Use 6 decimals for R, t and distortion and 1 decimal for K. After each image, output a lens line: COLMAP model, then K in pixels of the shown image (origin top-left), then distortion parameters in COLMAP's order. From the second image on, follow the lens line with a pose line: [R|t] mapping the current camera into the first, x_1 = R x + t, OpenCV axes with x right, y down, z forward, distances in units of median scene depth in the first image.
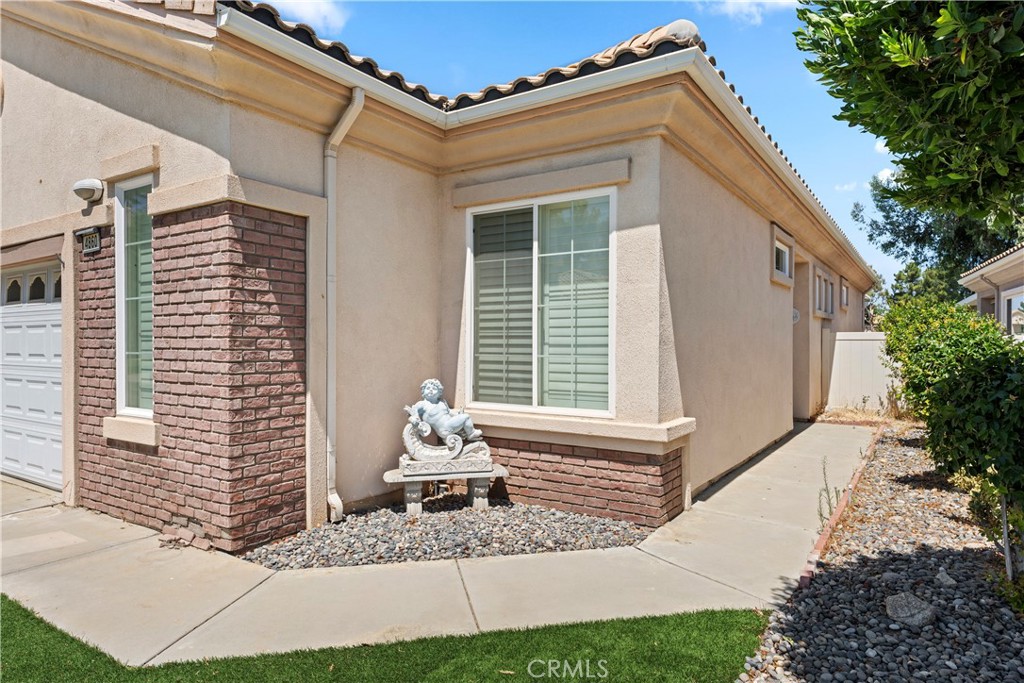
lens RADIAL K [[630.1, 0, 517.1], [0, 630.1, 352.5], [0, 0, 1]] dist [0.002165, 0.000931]
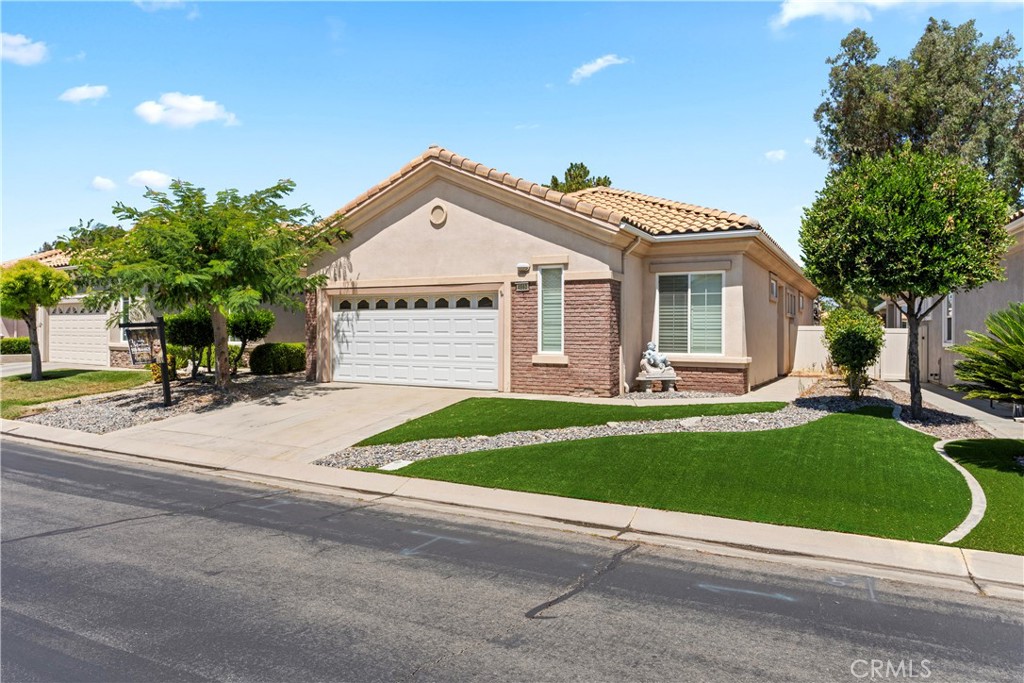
lens RADIAL K [[675.7, 0, 507.1], [0, 675.7, 331.7], [0, 0, 1]] dist [0.004768, 0.000577]
pose [[0.996917, 0.009688, 0.077864, -0.961428], [-0.008053, 0.999741, -0.021290, 0.065276], [-0.078050, 0.020597, 0.996737, -1.743058]]
